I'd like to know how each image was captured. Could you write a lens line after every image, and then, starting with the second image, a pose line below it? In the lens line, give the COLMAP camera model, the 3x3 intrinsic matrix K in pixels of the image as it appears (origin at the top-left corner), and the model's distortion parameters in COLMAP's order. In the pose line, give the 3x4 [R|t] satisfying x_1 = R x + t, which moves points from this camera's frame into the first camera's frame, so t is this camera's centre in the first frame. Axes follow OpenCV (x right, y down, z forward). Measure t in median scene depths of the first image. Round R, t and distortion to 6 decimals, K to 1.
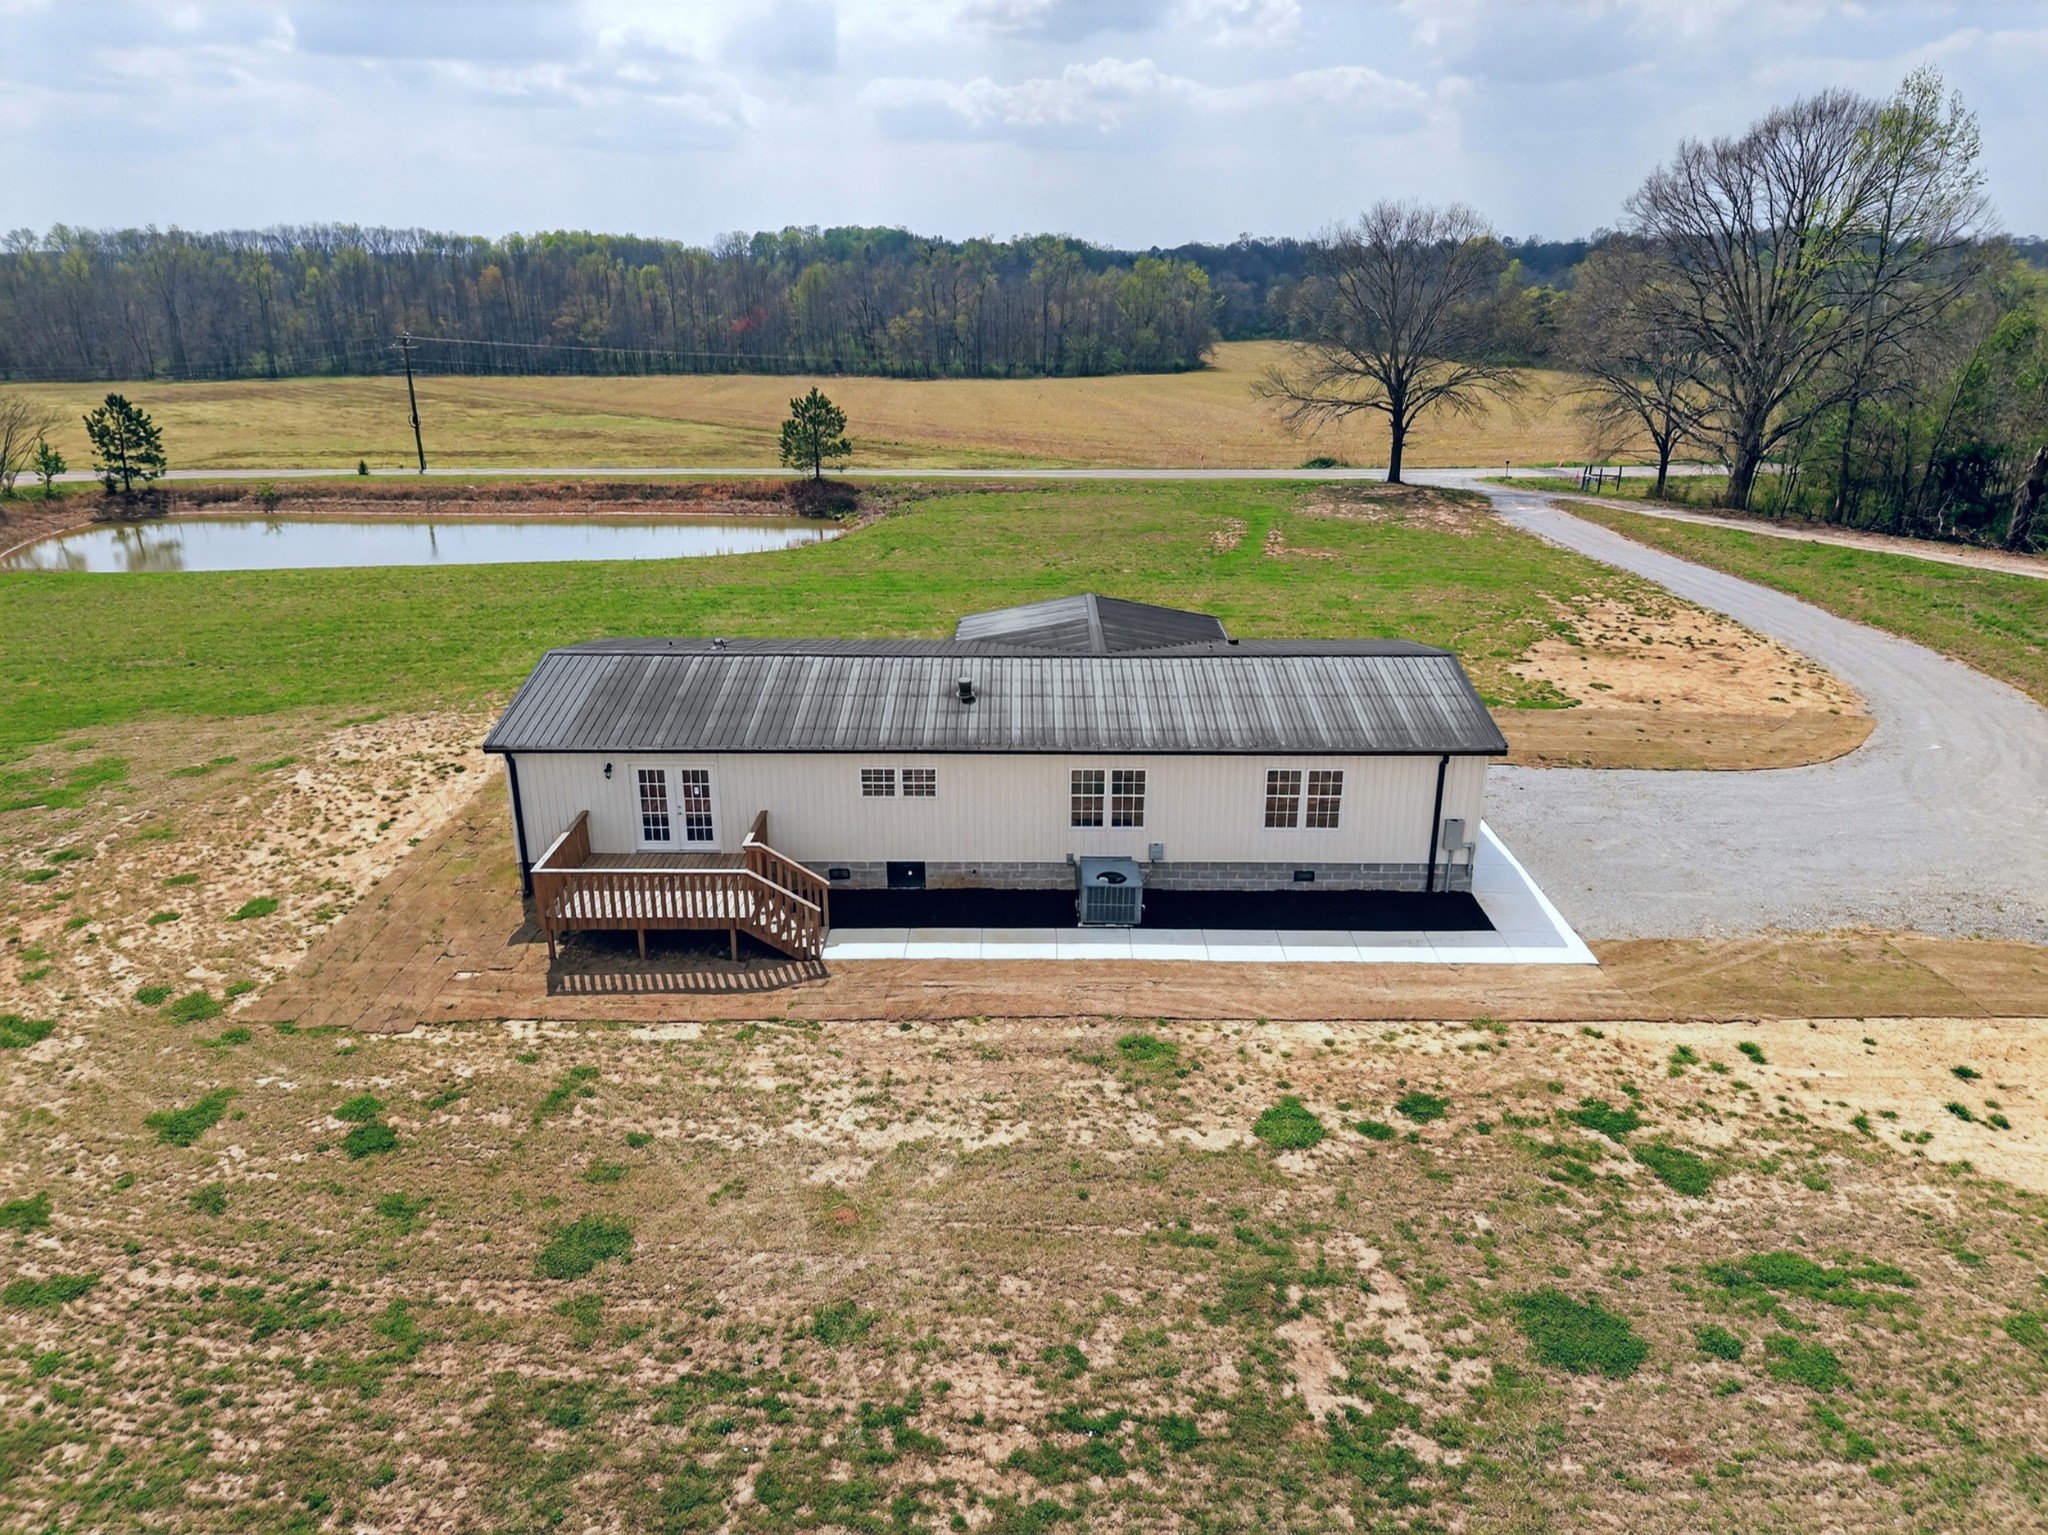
lens RADIAL K [[1374.2, 0, 1024.0], [0, 1374.2, 767.5], [0, 0, 1]] dist [0.004460, -0.000838]
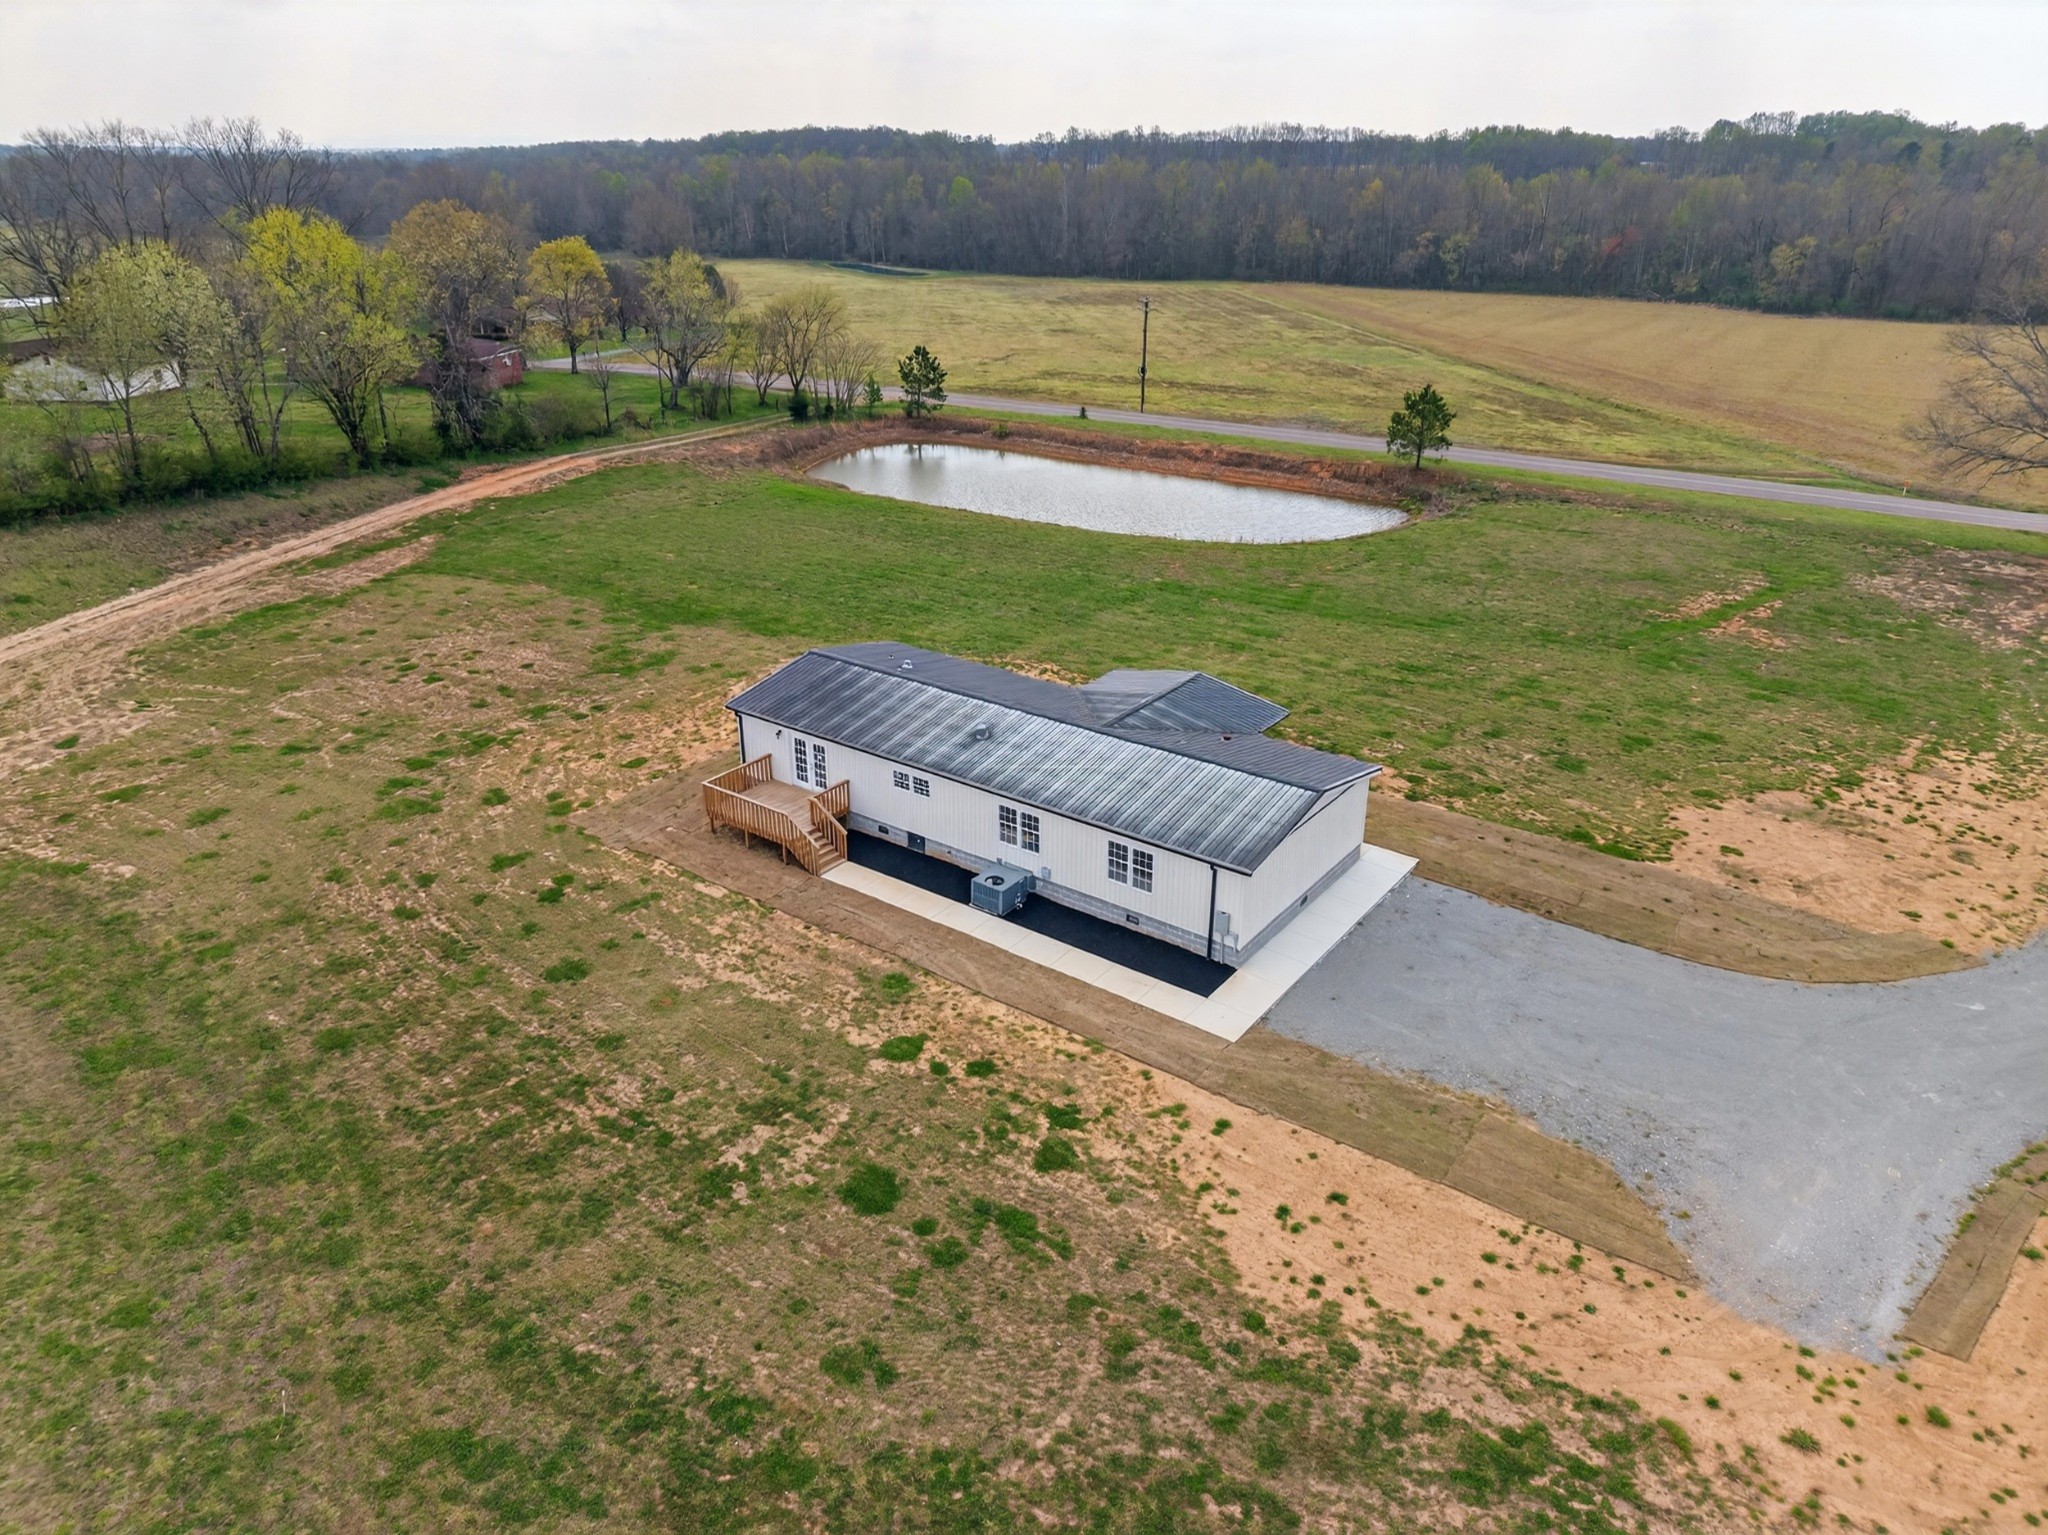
lens RADIAL K [[1362.4, 0, 1024.0], [0, 1362.4, 767.5], [0, 0, 1]] dist [0.033795, -0.001467]
pose [[0.807209, 0.241401, -0.538646, 0.843210], [-0.199411, 0.970423, 0.136071, -0.243312], [0.555562, -0.002425, 0.831472, -0.218833]]
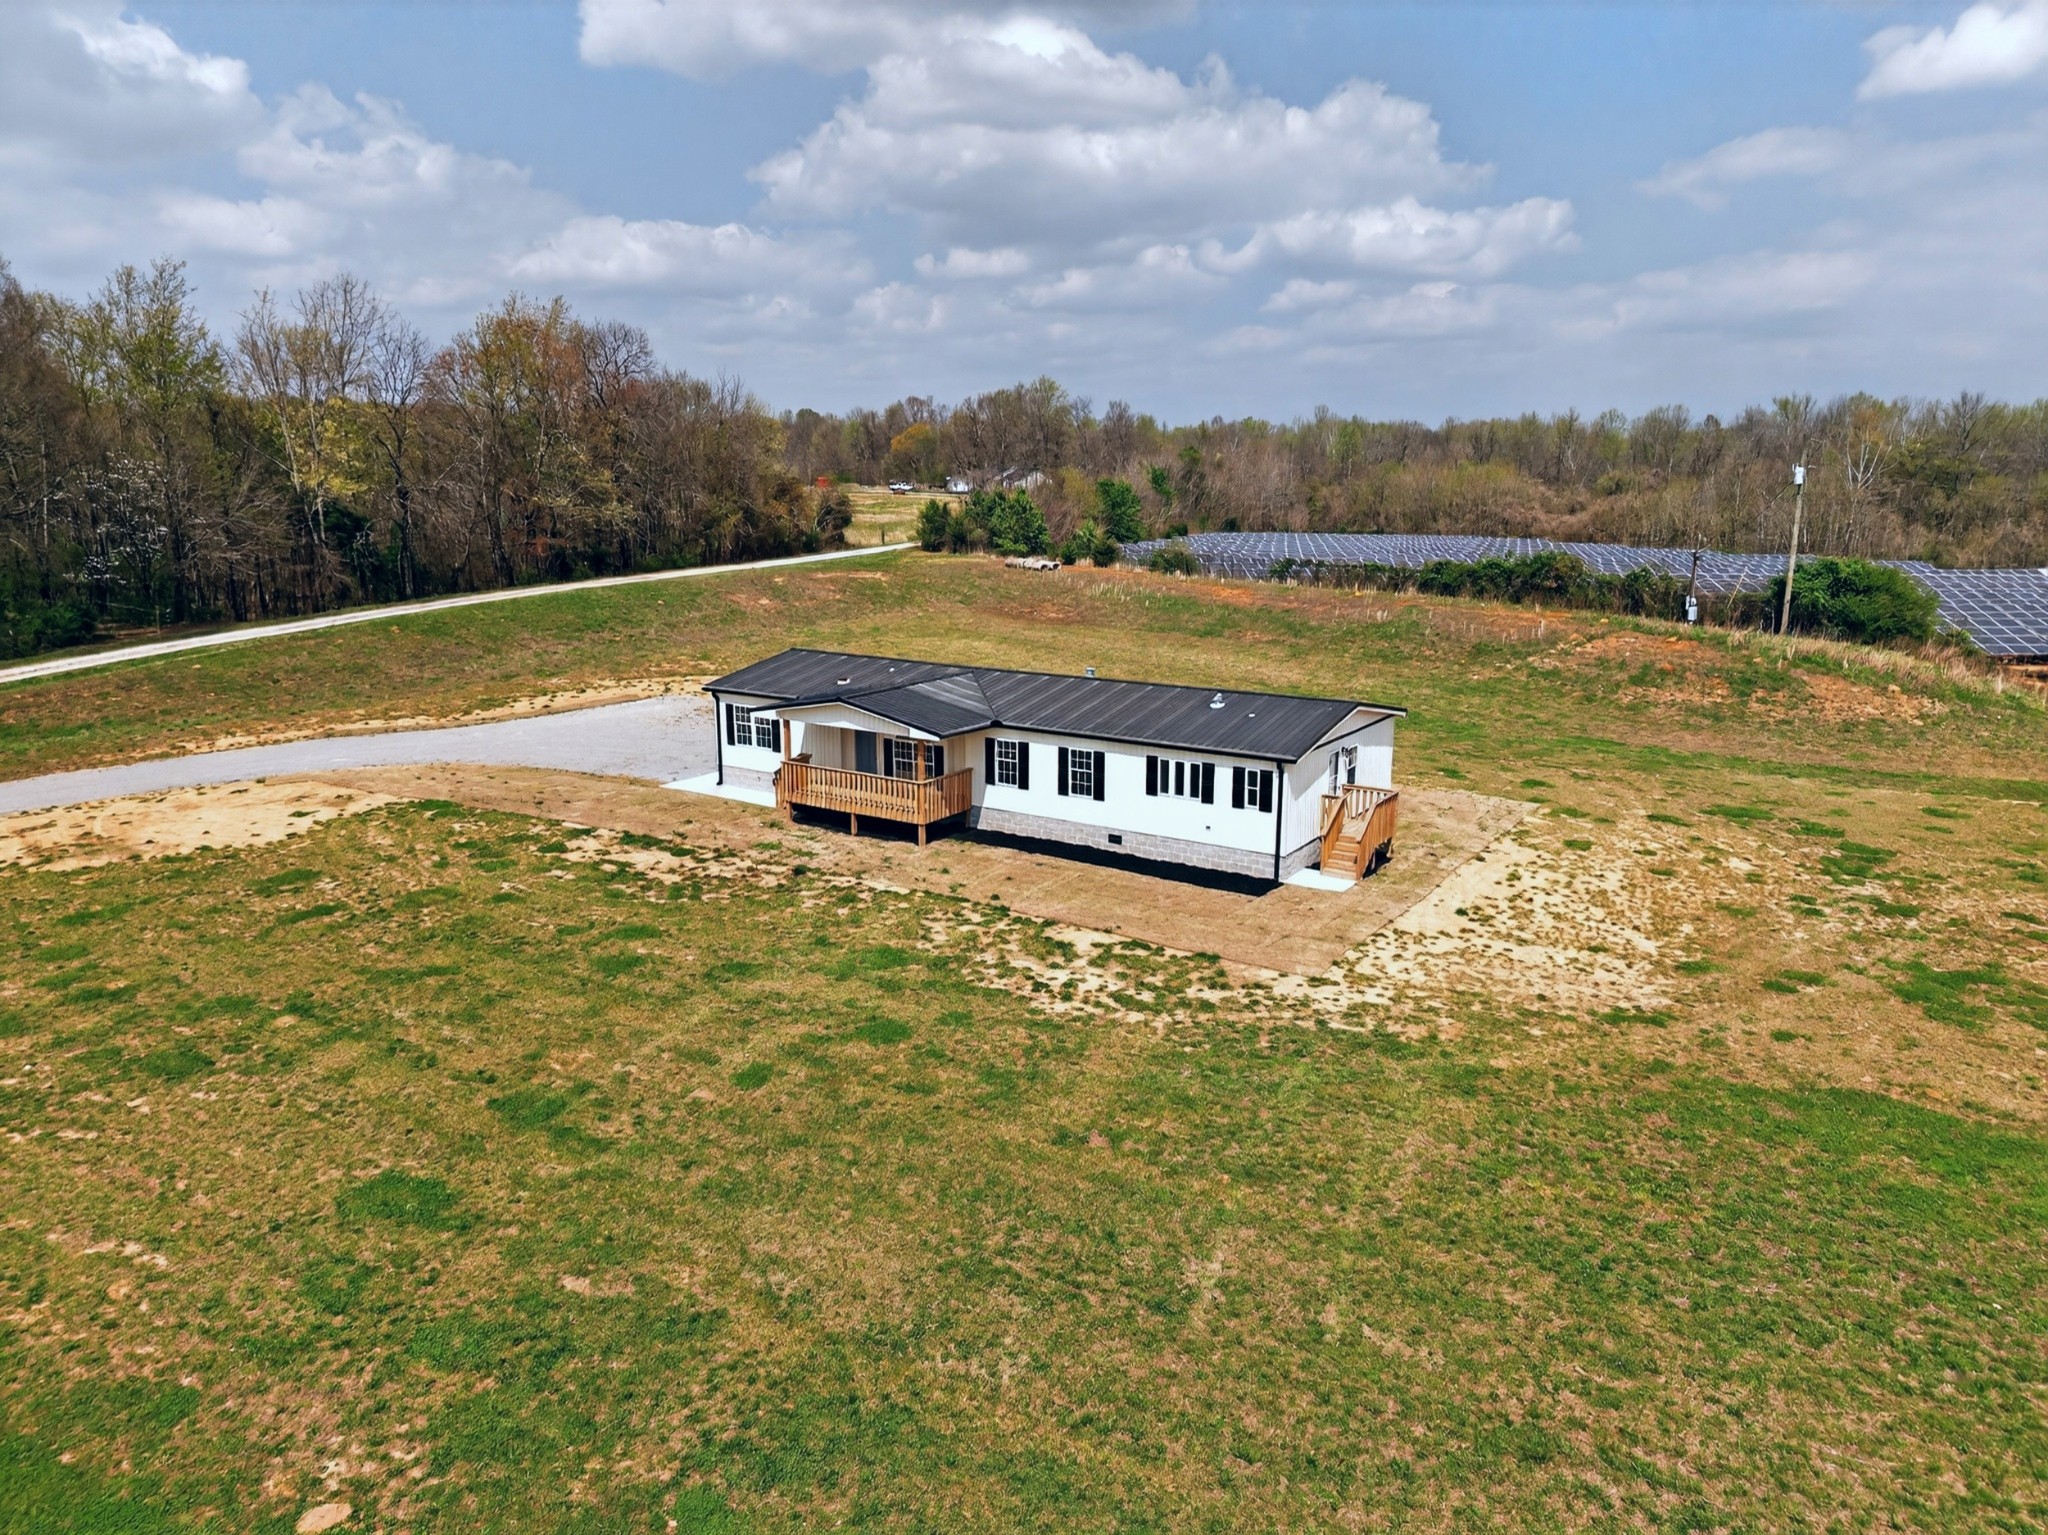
lens RADIAL K [[1374.2, 0, 1024.0], [0, 1374.2, 767.5], [0, 0, 1]] dist [0.004460, -0.000838]
pose [[-0.840914, -0.117797, 0.528192, -0.819418], [0.178382, 0.861139, 0.476046, -0.727567], [-0.510923, 0.494534, -0.703131, 2.242668]]
